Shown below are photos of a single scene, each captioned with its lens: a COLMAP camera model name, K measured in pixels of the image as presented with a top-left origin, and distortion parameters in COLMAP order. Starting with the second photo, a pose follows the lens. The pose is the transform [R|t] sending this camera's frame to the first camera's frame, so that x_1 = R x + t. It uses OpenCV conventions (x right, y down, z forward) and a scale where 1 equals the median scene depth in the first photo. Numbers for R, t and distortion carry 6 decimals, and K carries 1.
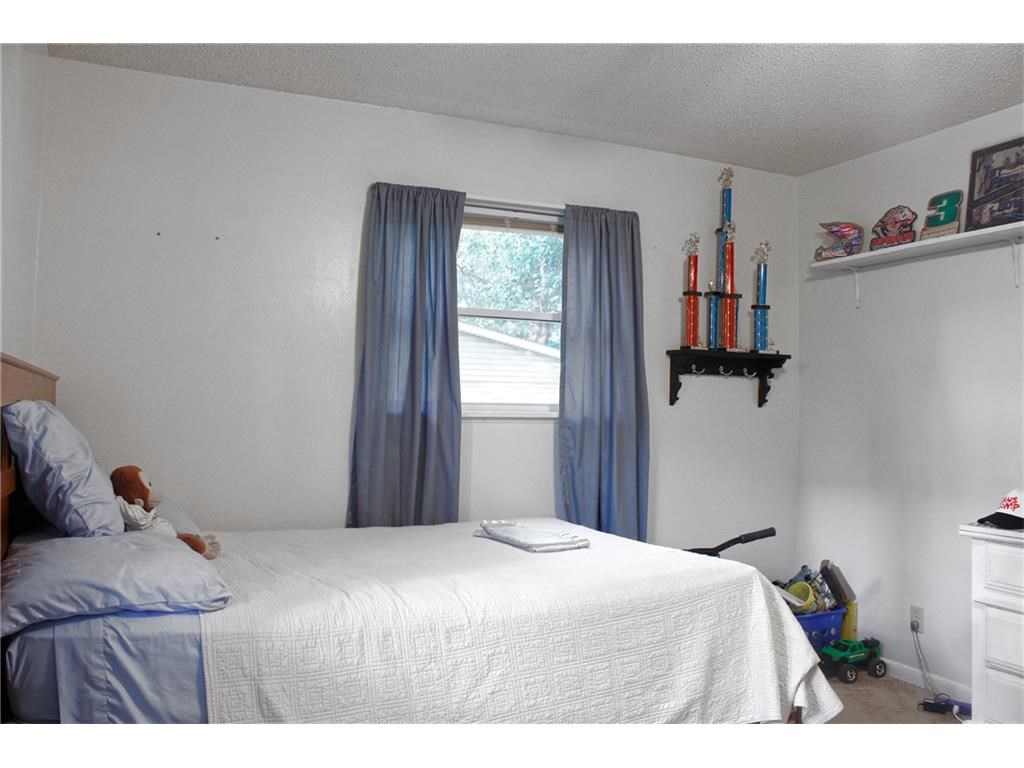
lens RADIAL K [[845.1, 0, 512.0], [0, 845.1, 384.0], [0, 0, 1]] dist [-0.176001, 0.162703]
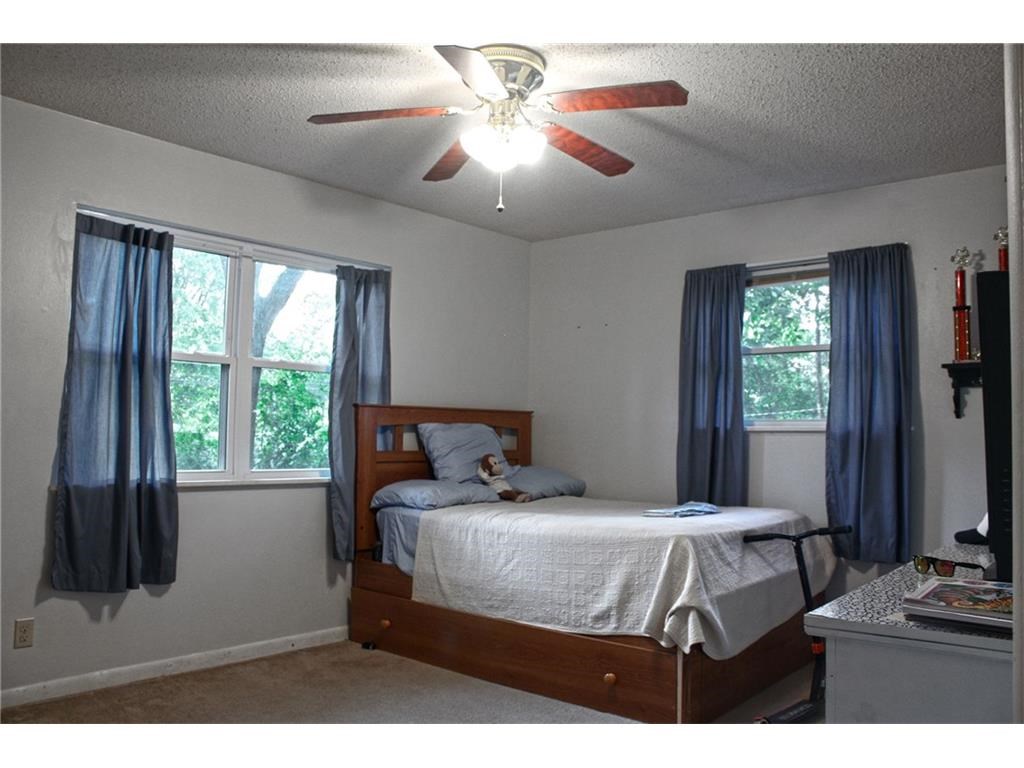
lens RADIAL K [[845.1, 0, 512.0], [0, 845.1, 384.0], [0, 0, 1]] dist [-0.176001, 0.162703]
pose [[0.427430, -0.060293, -0.902036, 1.507157], [0.024706, 0.998180, -0.055012, 0.042847], [0.903711, 0.001228, 0.428142, 0.144381]]
